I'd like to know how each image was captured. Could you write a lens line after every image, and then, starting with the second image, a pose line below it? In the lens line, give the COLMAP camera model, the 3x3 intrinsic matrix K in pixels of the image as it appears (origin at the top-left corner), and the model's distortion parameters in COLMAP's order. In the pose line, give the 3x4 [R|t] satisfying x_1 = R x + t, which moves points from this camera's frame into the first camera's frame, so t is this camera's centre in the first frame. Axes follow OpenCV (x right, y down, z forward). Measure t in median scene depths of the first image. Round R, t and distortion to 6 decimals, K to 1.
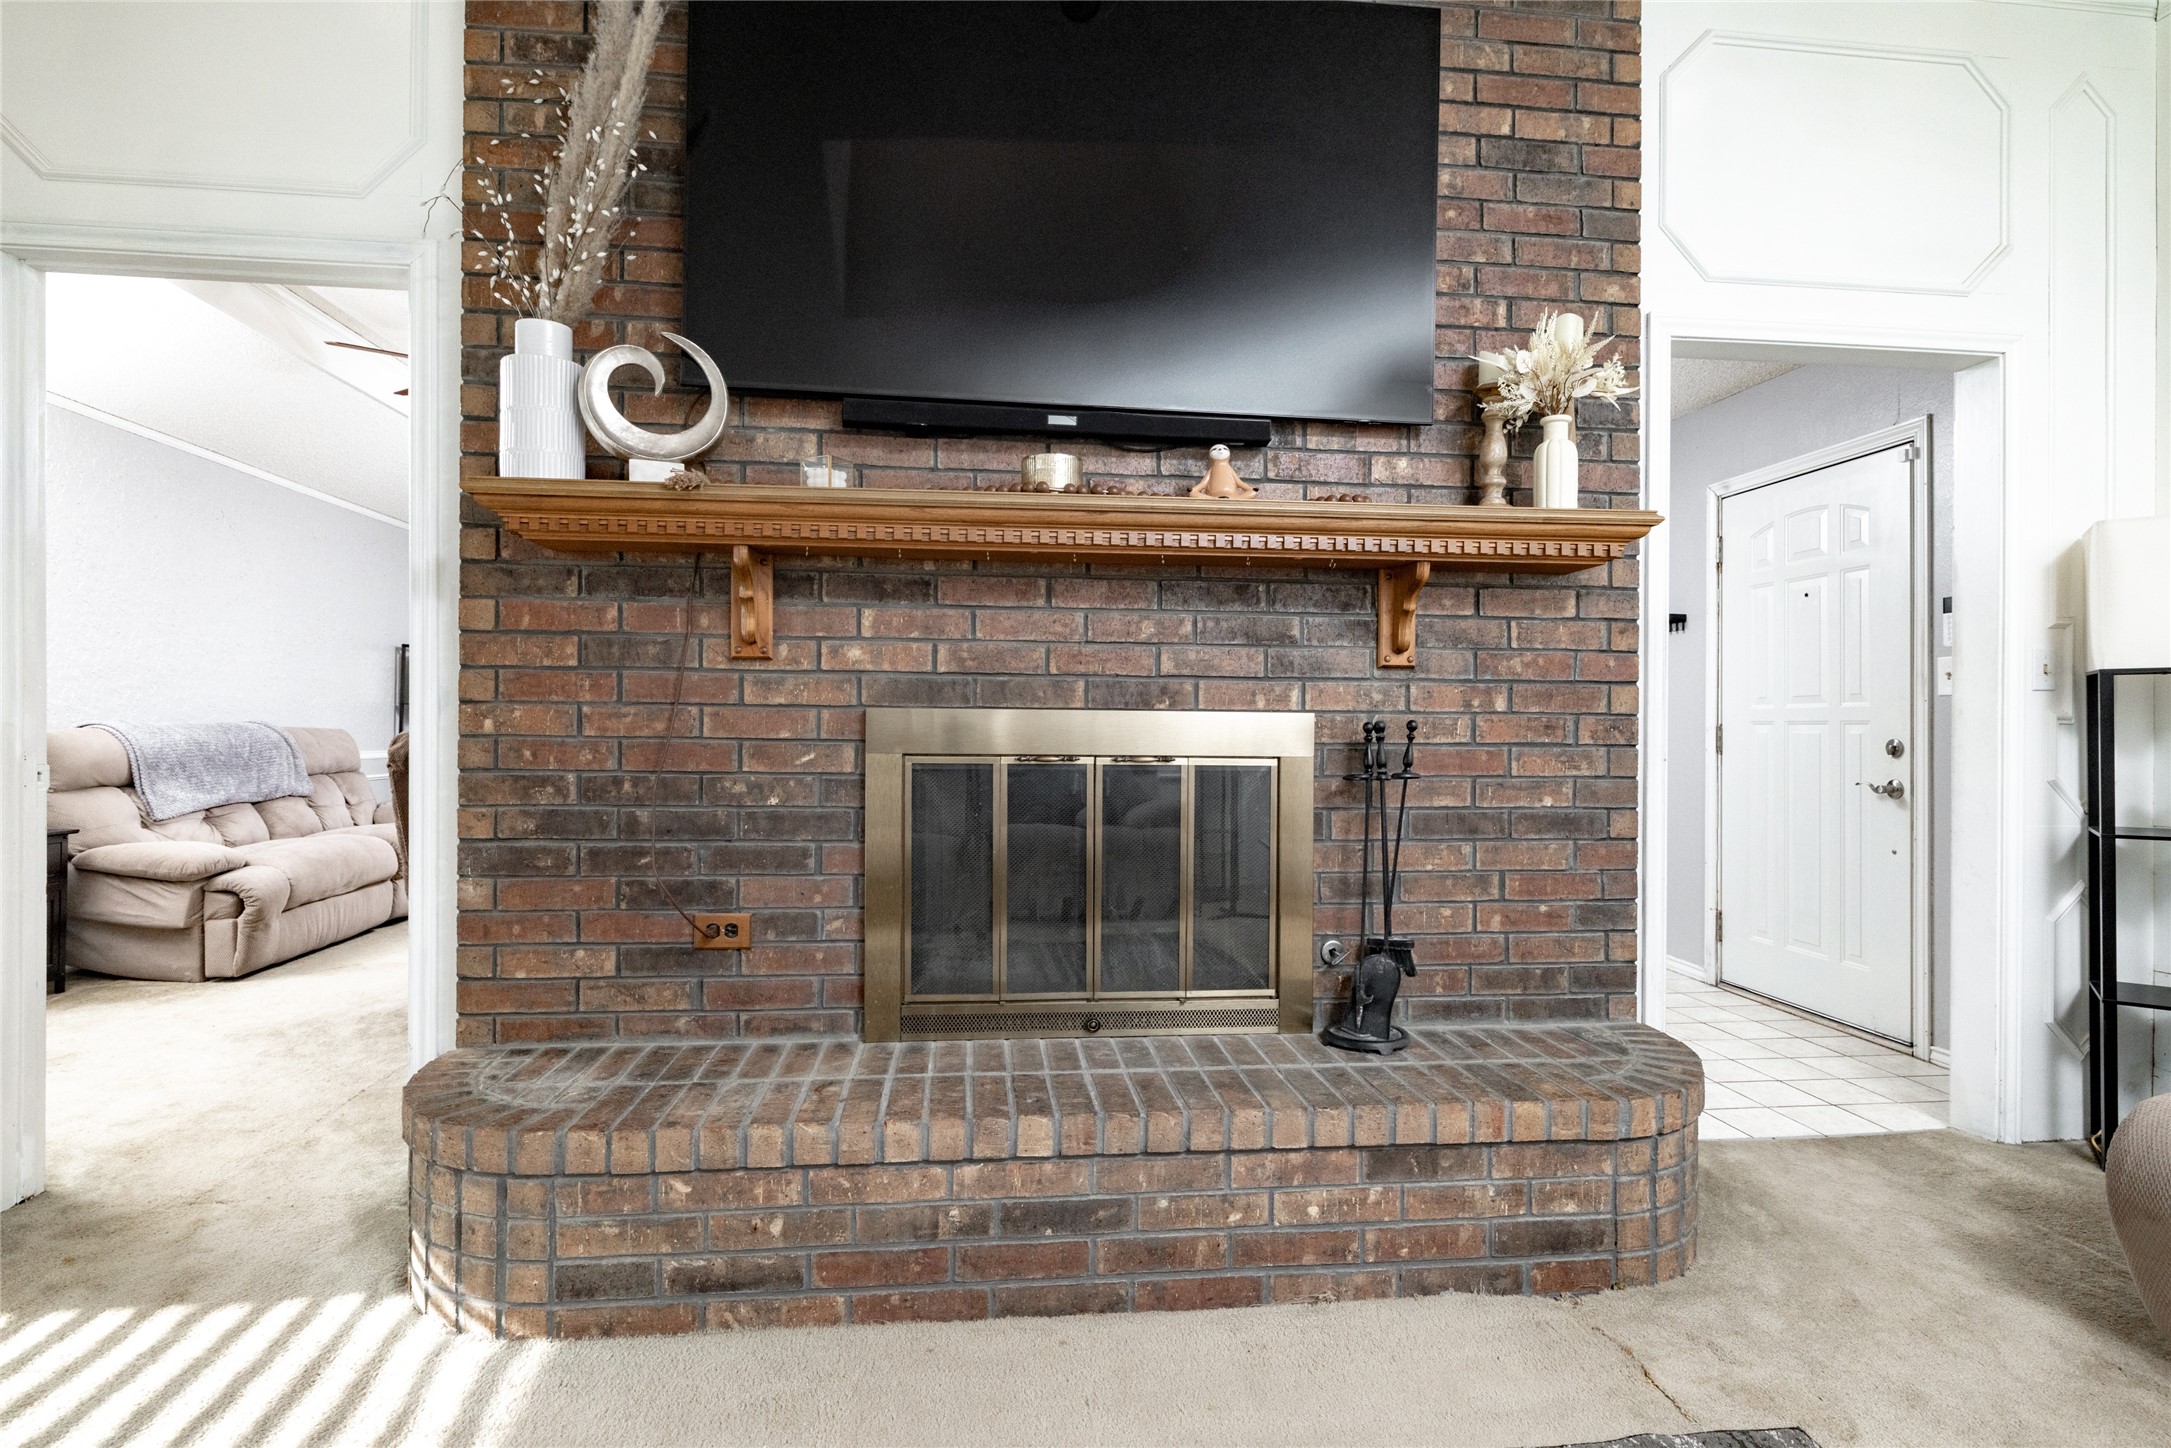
lens RADIAL K [[1072.9, 0, 1077.7], [0, 1072.9, 721.6], [0, 0, 1]] dist [-0.001953, 0.000776]
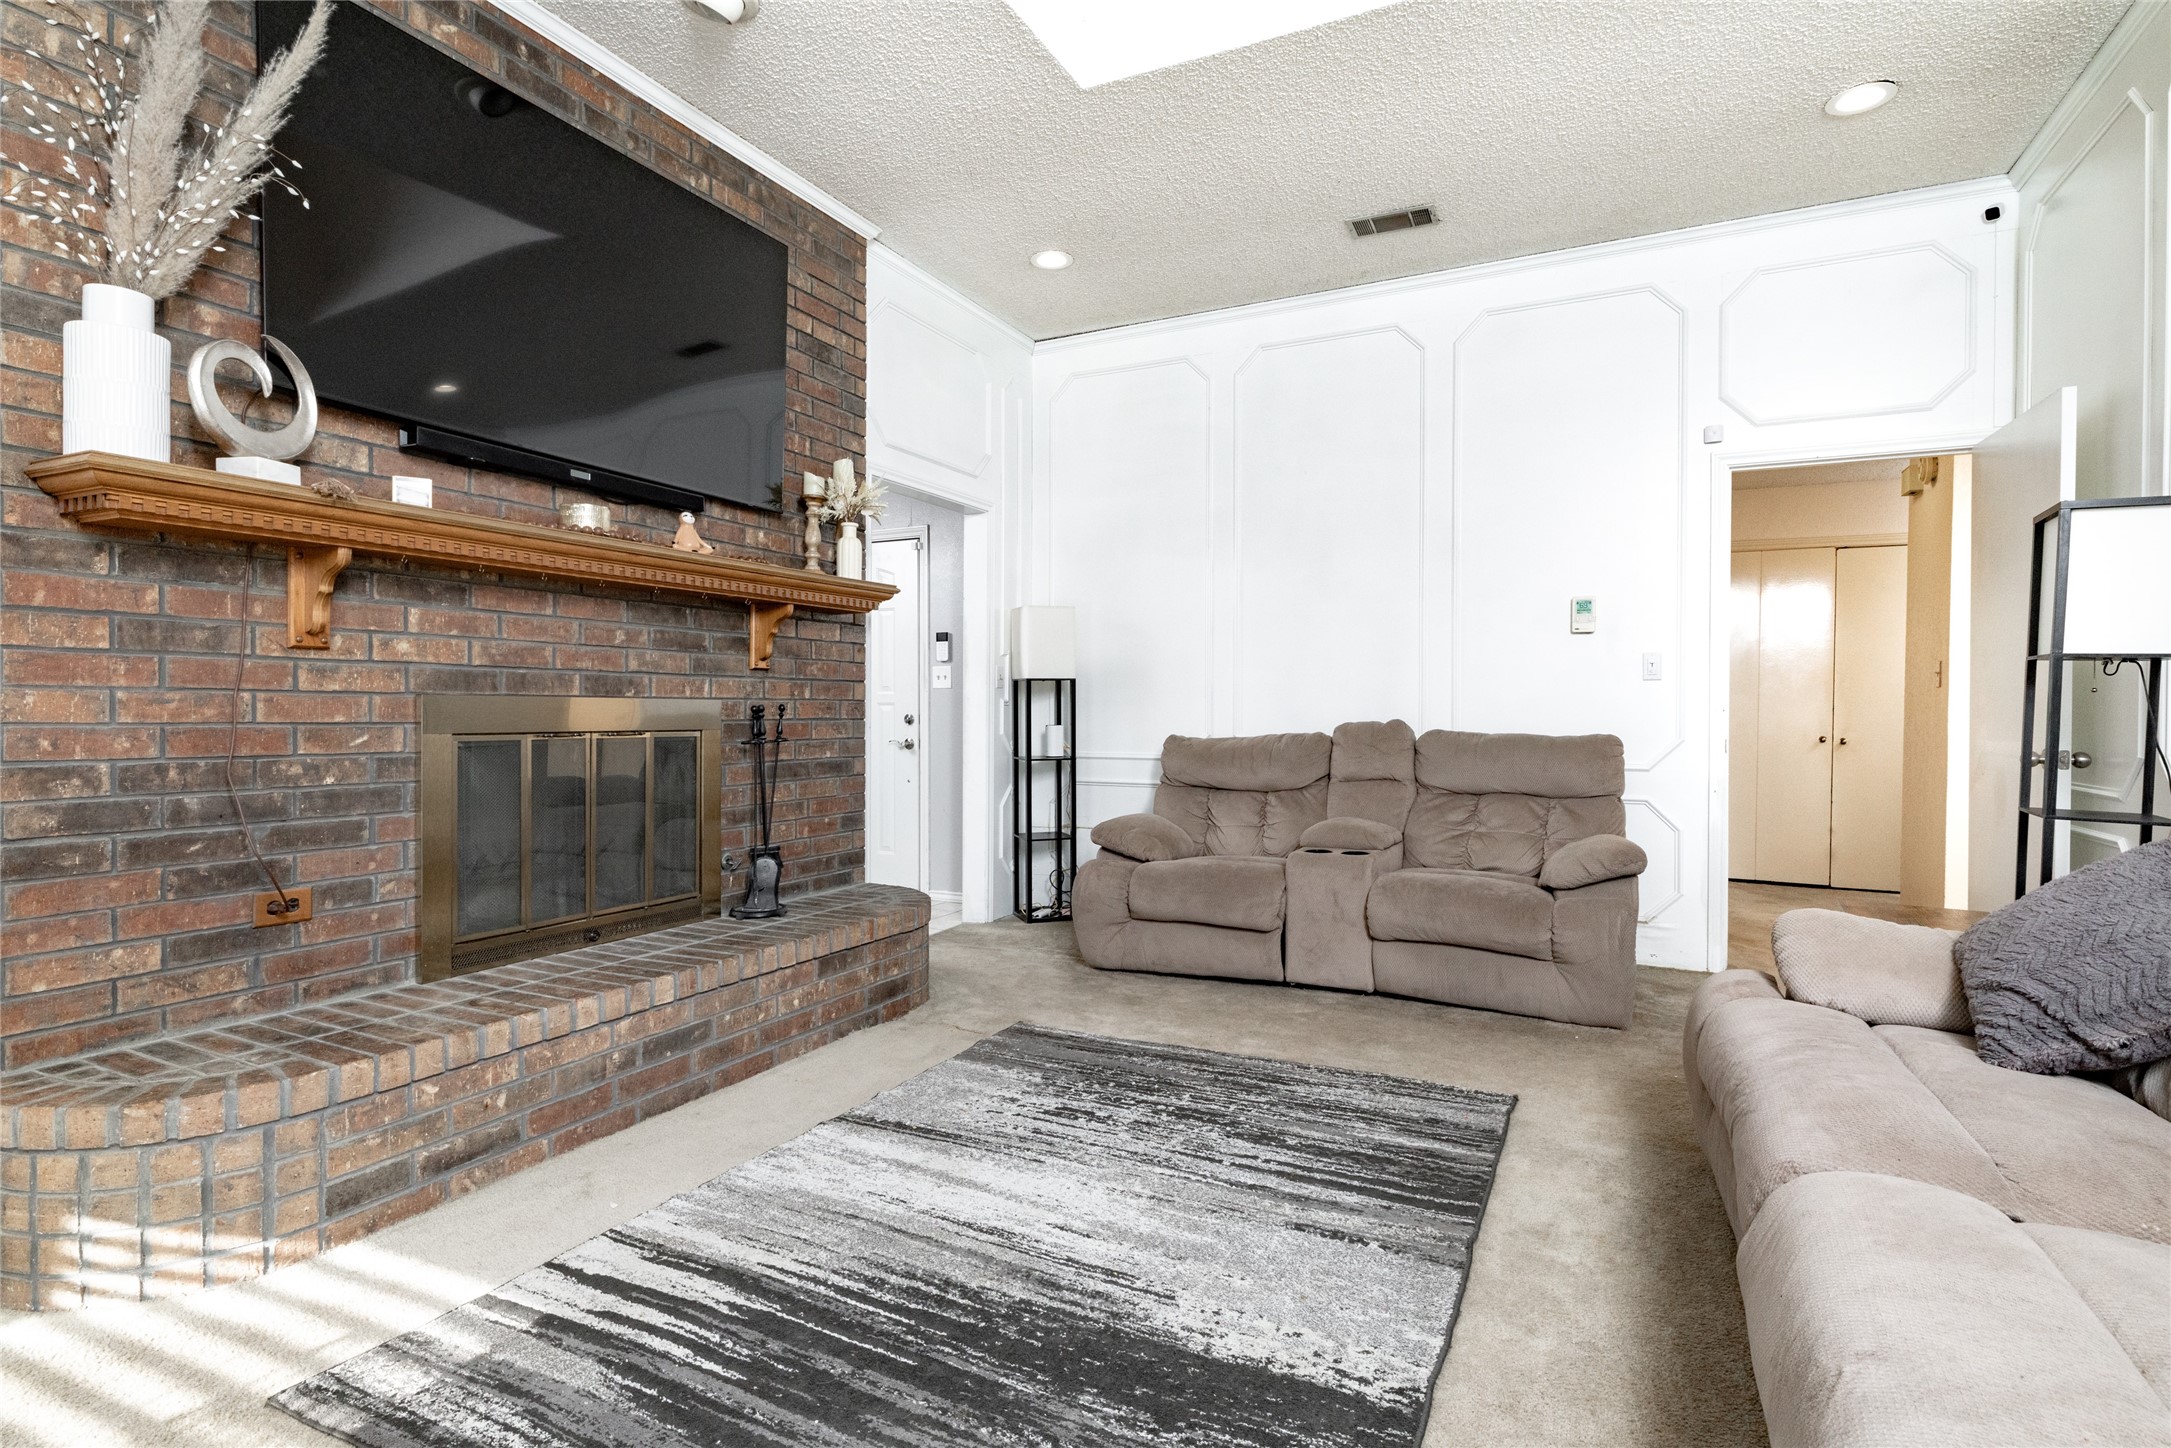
lens RADIAL K [[1072.9, 0, 1077.8], [0, 1072.9, 725.4], [0, 0, 1]] dist [-0.001953, 0.000776]
pose [[0.548153, -0.018546, 0.836172, -0.765227], [-0.001546, 0.999730, 0.023187, -0.007519], [-0.836376, -0.014003, 0.547977, -0.218871]]
